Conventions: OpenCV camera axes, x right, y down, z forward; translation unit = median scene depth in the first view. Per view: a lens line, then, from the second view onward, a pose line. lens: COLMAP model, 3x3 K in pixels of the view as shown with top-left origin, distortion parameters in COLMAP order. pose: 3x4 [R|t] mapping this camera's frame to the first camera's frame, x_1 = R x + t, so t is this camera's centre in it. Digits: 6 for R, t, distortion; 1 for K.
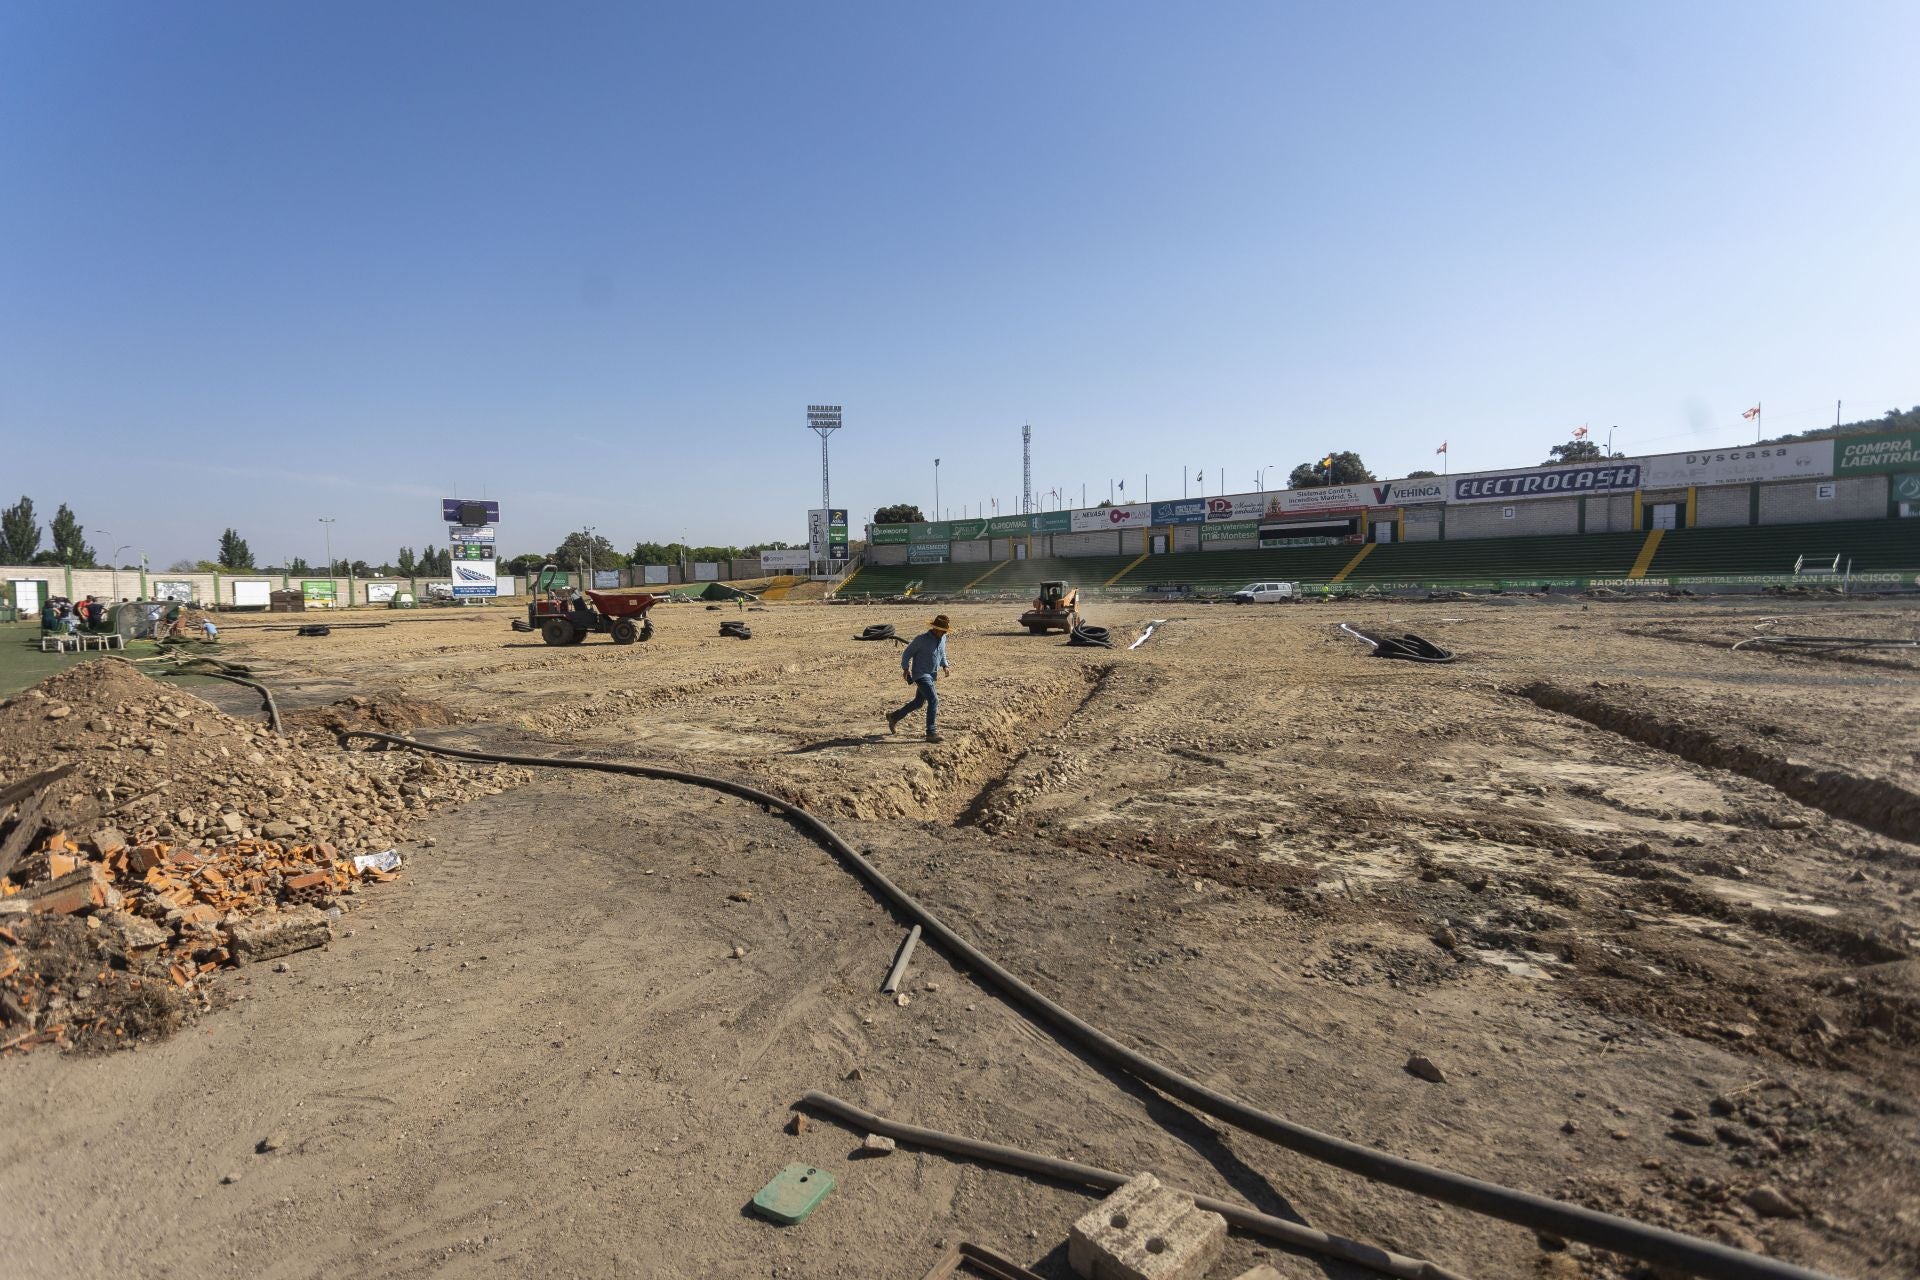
lens RADIAL K [[906.4, 0, 960.1], [0, 906.4, 636.9], [0, 0, 1]] dist [0.004956, 0.003388]
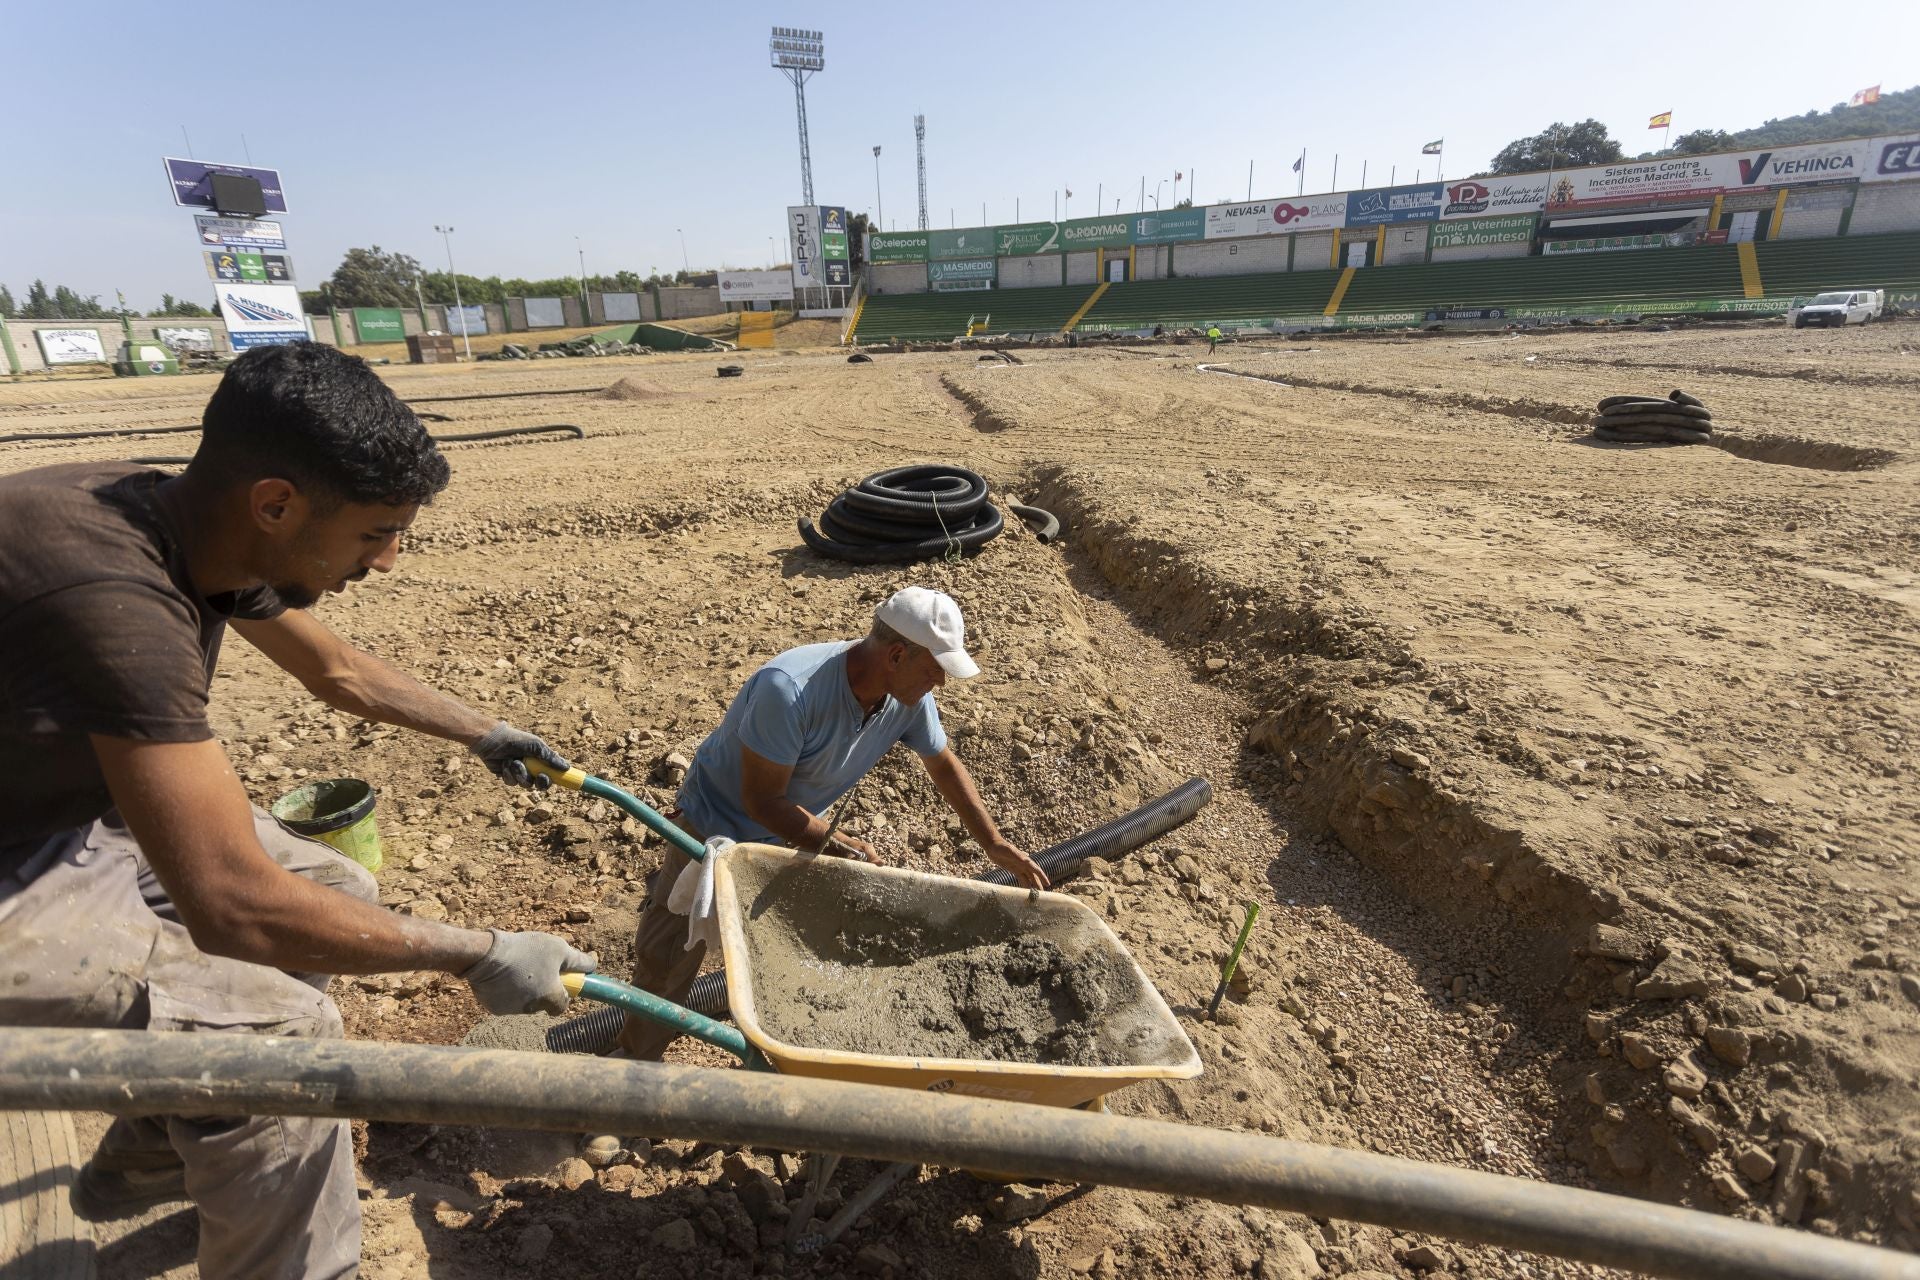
lens RADIAL K [[905.3, 0, 959.2], [0, 905.3, 632.7], [0, 0, 1]] dist [0.008463, -0.000357]
pose [[0.967261, -0.094662, 0.235468, -0.291915], [0.030657, 0.964620, 0.261856, -0.010481], [-0.251925, -0.246064, 0.935941, 0.334510]]
